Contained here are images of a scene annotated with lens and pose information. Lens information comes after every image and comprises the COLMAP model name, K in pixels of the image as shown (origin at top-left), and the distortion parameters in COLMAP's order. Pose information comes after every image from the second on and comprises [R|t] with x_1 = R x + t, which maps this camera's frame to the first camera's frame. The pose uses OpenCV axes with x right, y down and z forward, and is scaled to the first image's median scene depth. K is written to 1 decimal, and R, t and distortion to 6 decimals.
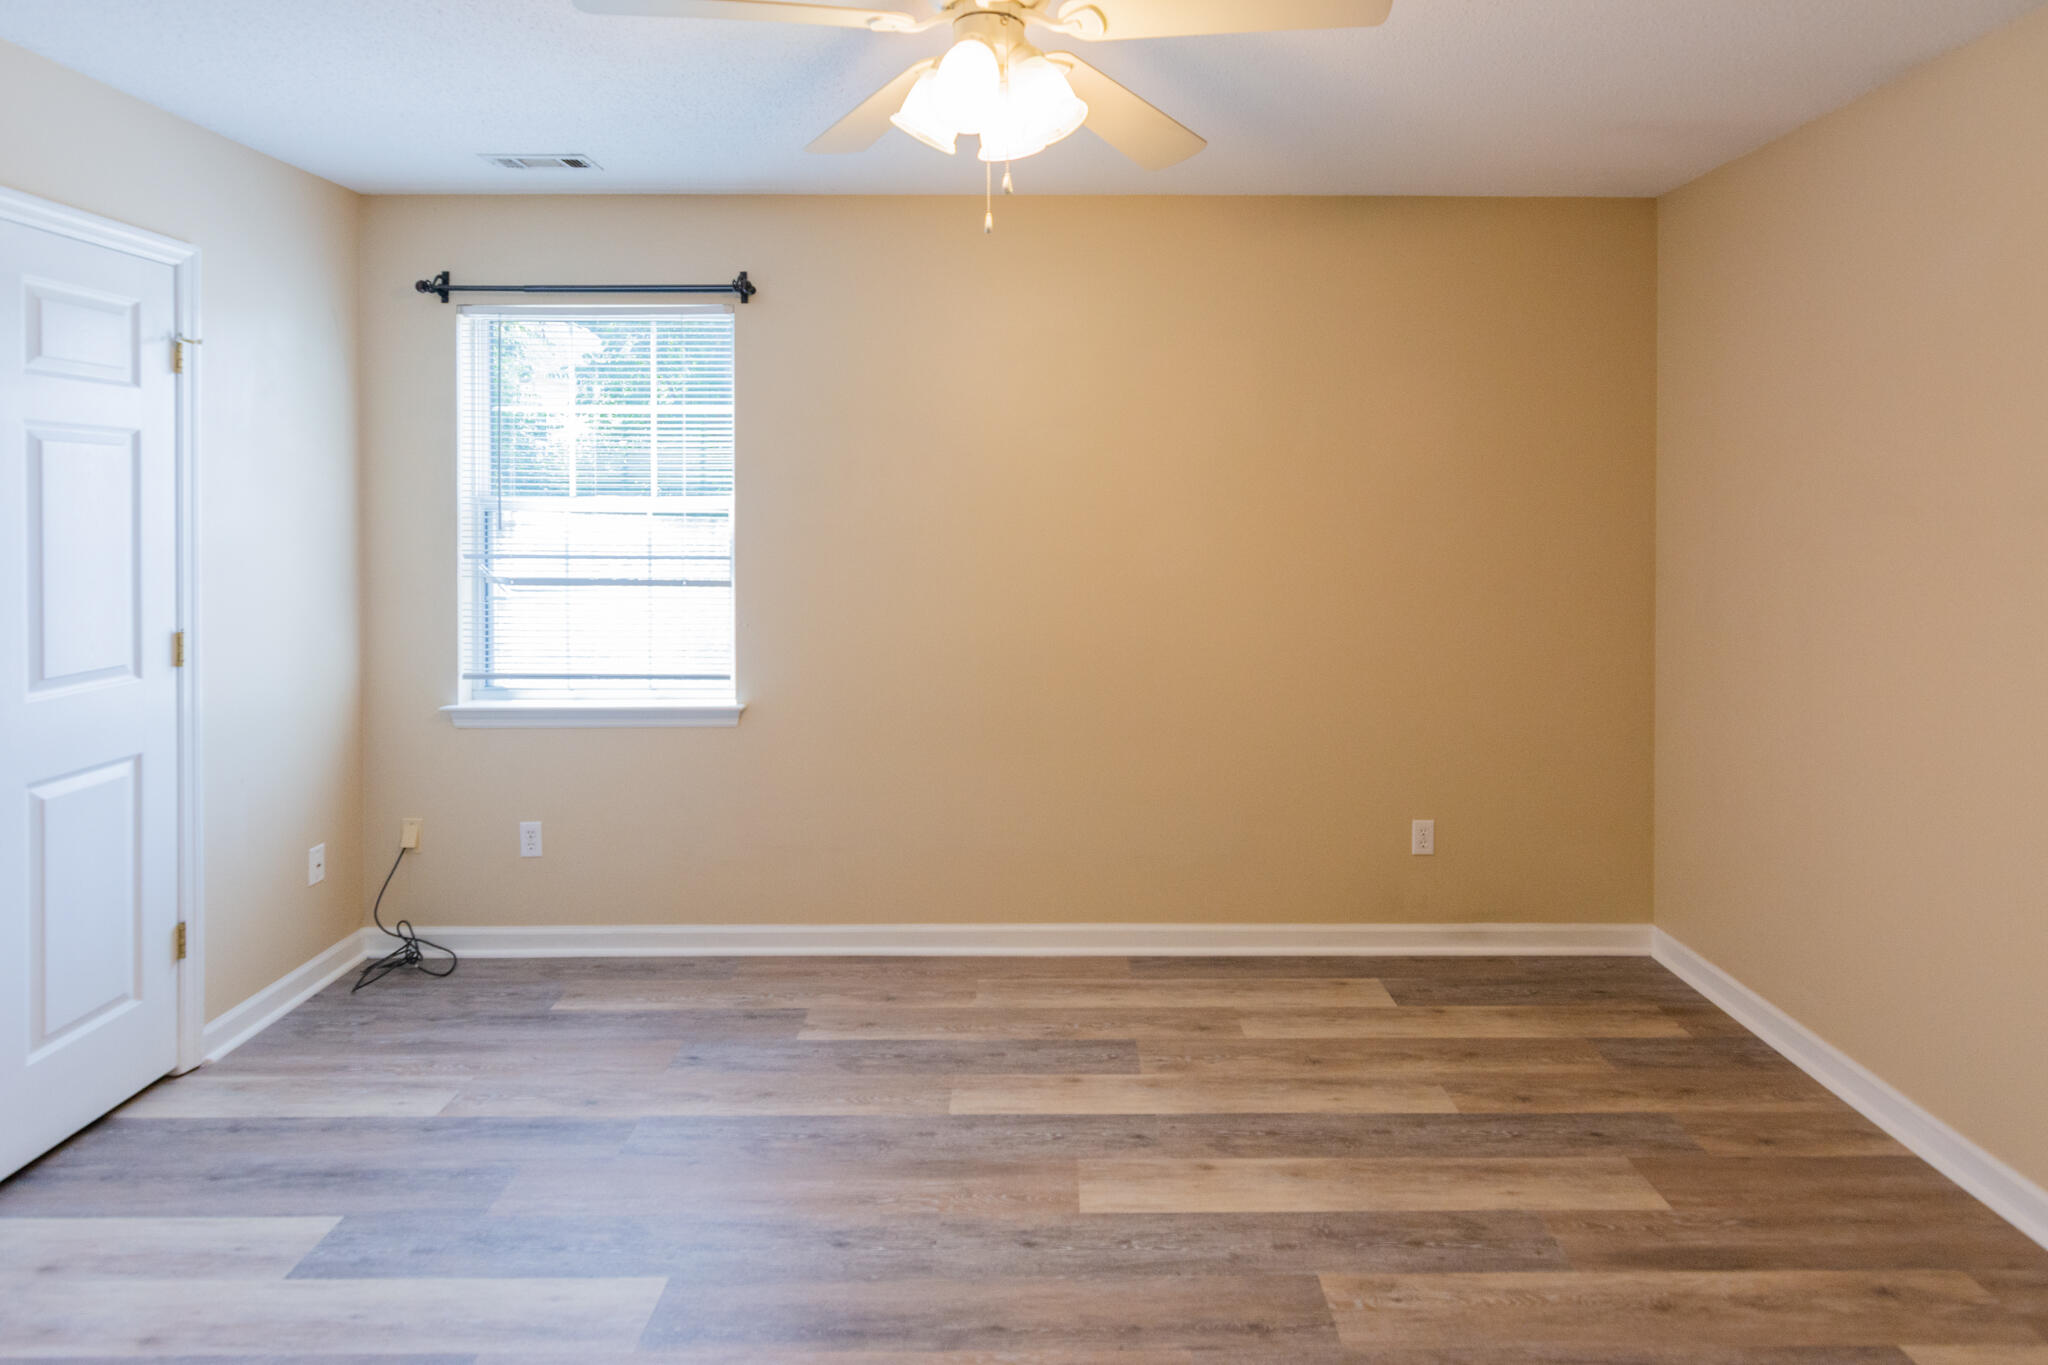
lens RADIAL K [[1065.3, 0, 1091.2], [0, 1065.3, 512.5], [0, 0, 1]] dist [-0.000234, 0.000285]
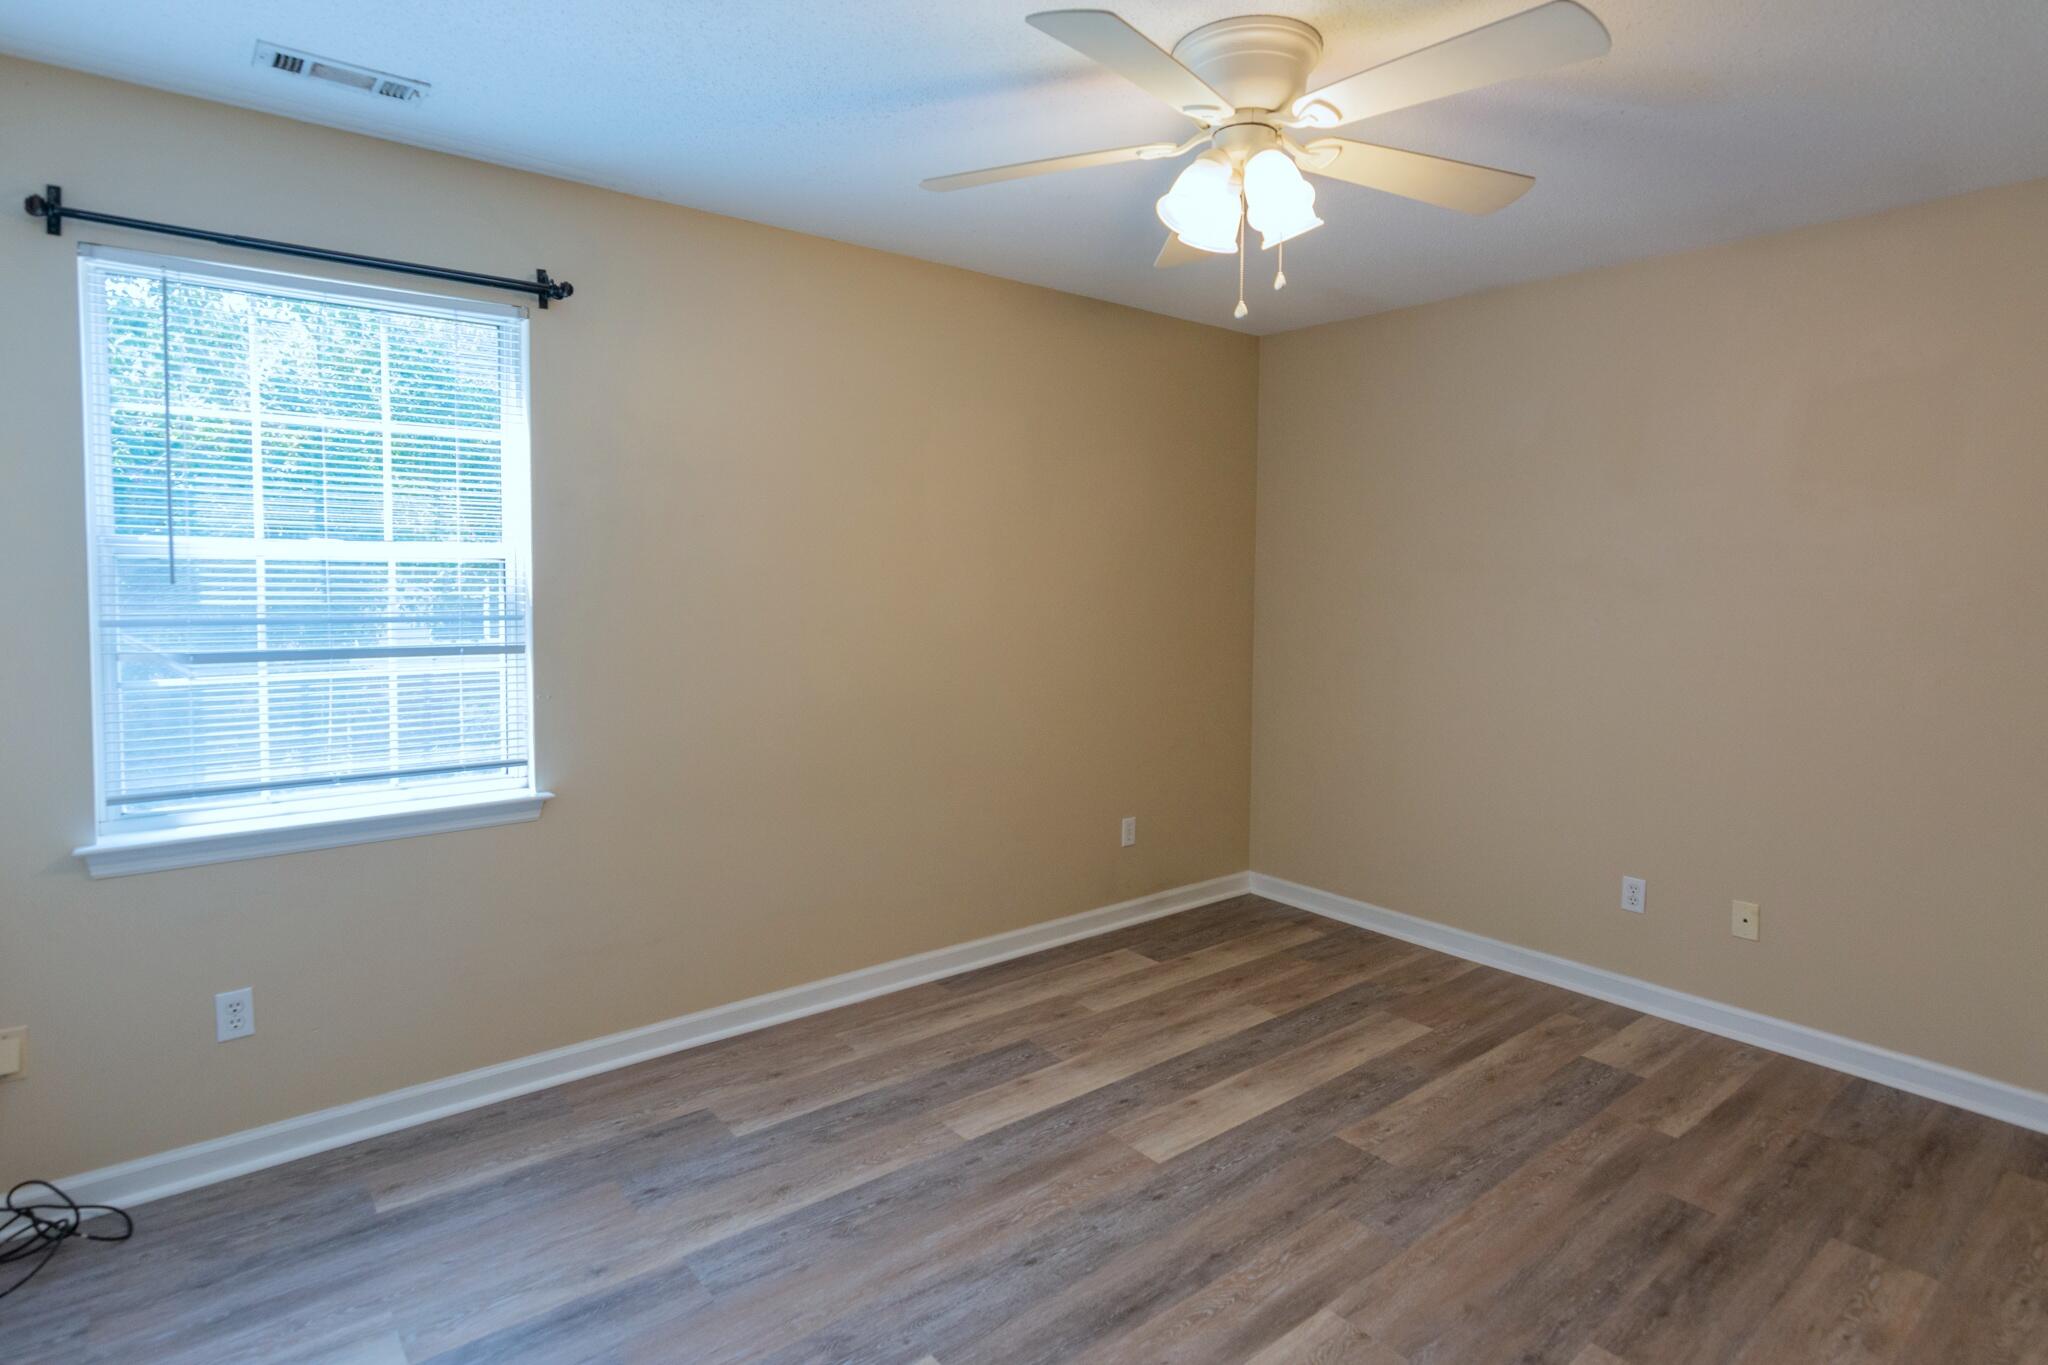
lens RADIAL K [[1028.9, 0, 1024.1], [0, 1028.9, 611.4], [0, 0, 1]] dist [-0.000251, -0.000127]
pose [[0.796790, -0.017545, 0.604001, -0.599497], [-0.006013, 0.999299, 0.036961, 0.007045], [-0.604226, -0.033082, 0.796126, 0.156382]]
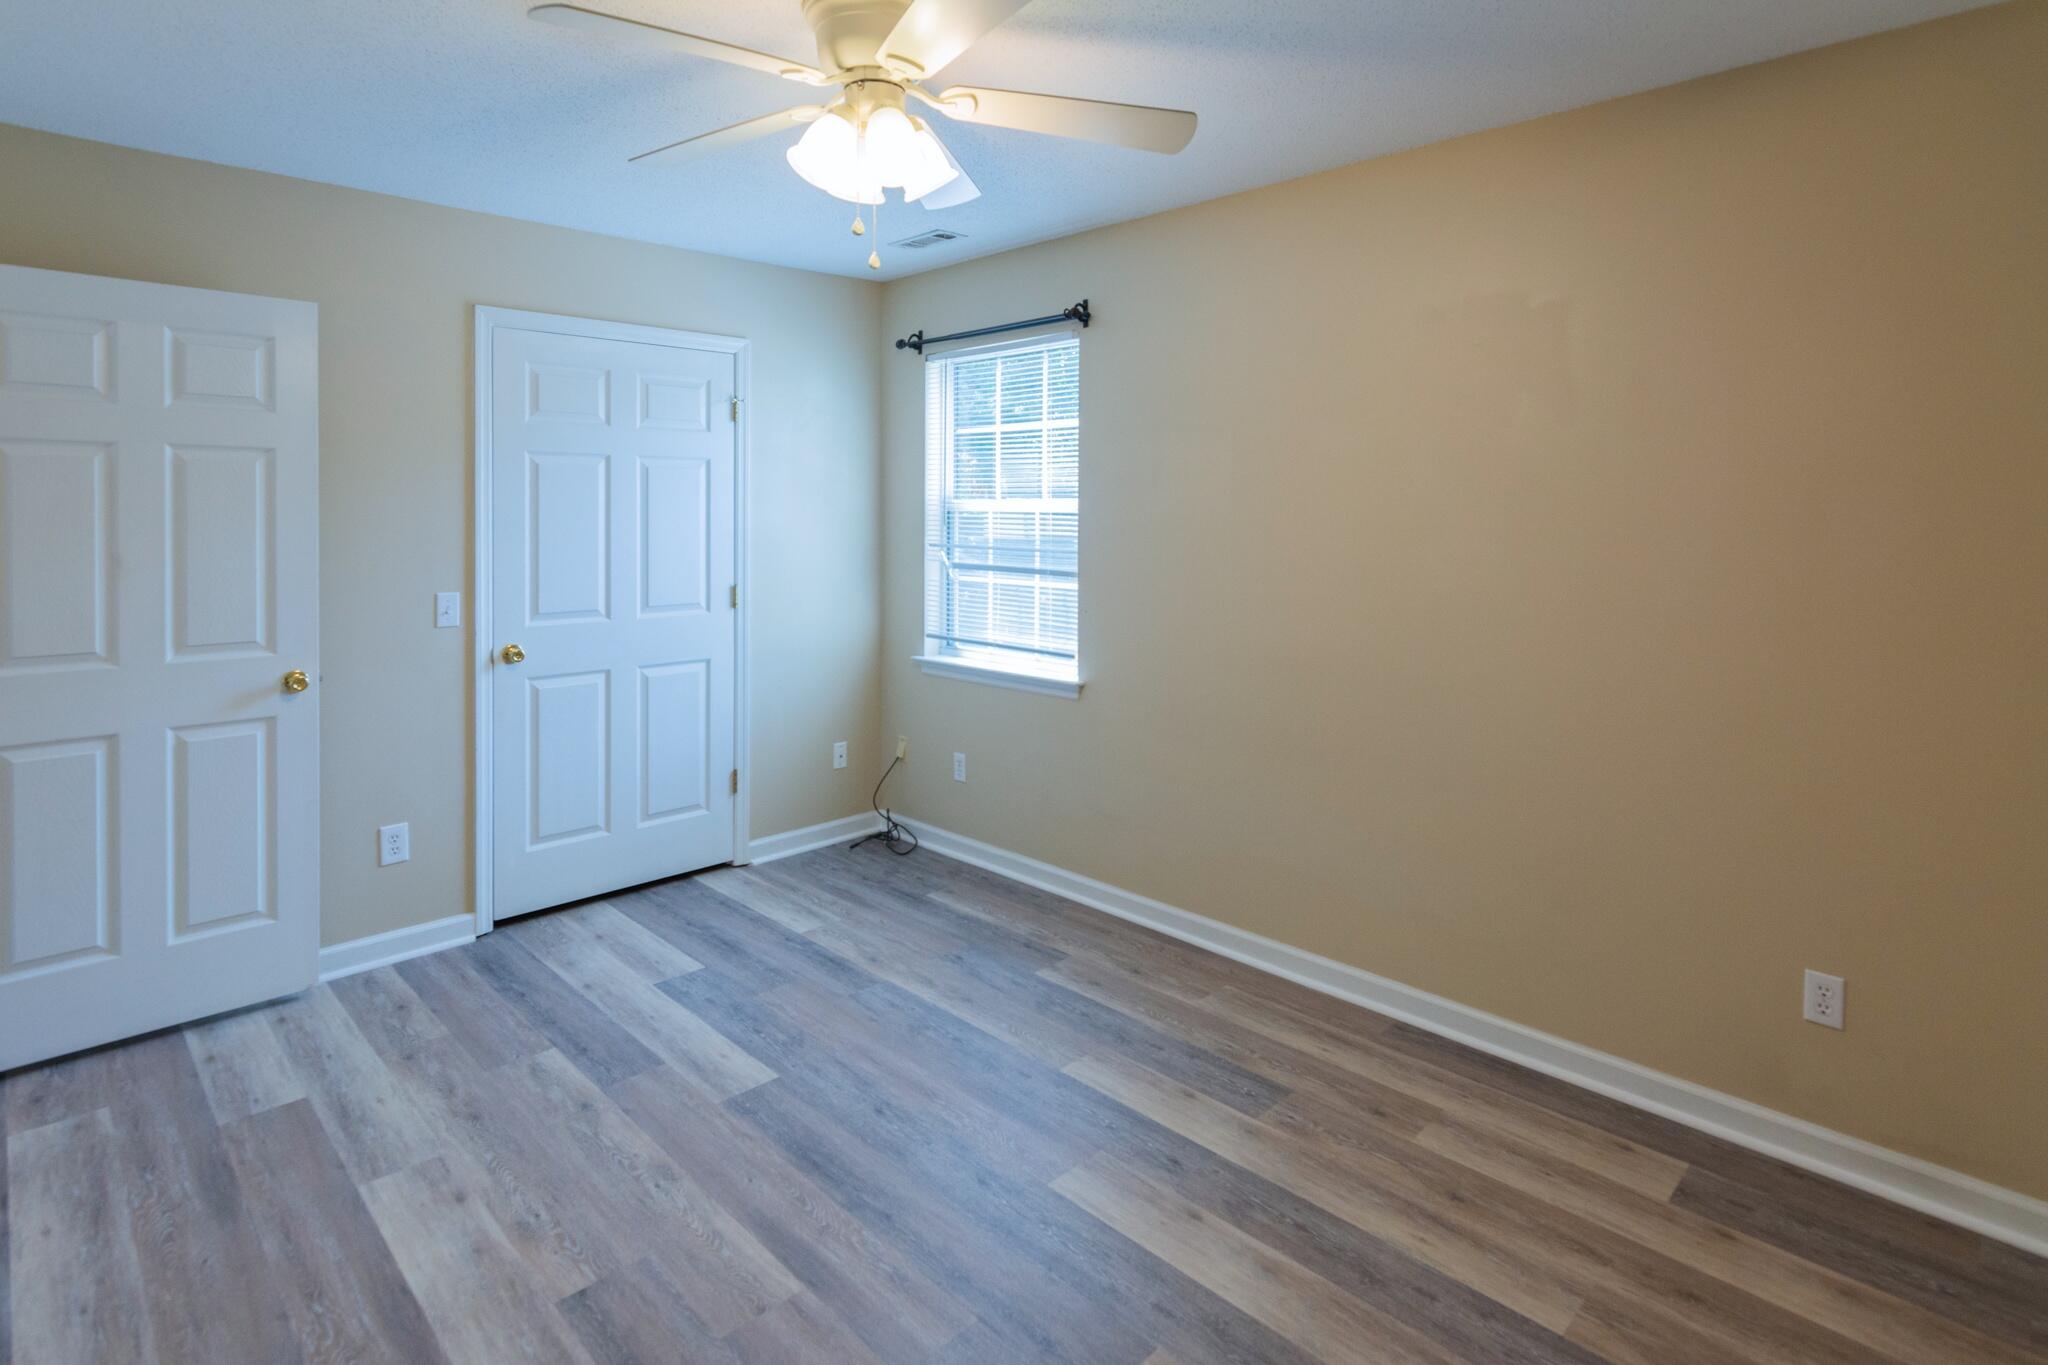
lens RADIAL K [[1086.7, 0, 1029.8], [0, 1086.7, 520.9], [0, 0, 1]] dist [0.002076, -0.000418]
pose [[0.684620, 0.009387, -0.728840, 0.556956], [-0.007075, 0.999956, 0.006233, 0.002728], [0.728866, 0.000889, 0.684656, 0.195792]]
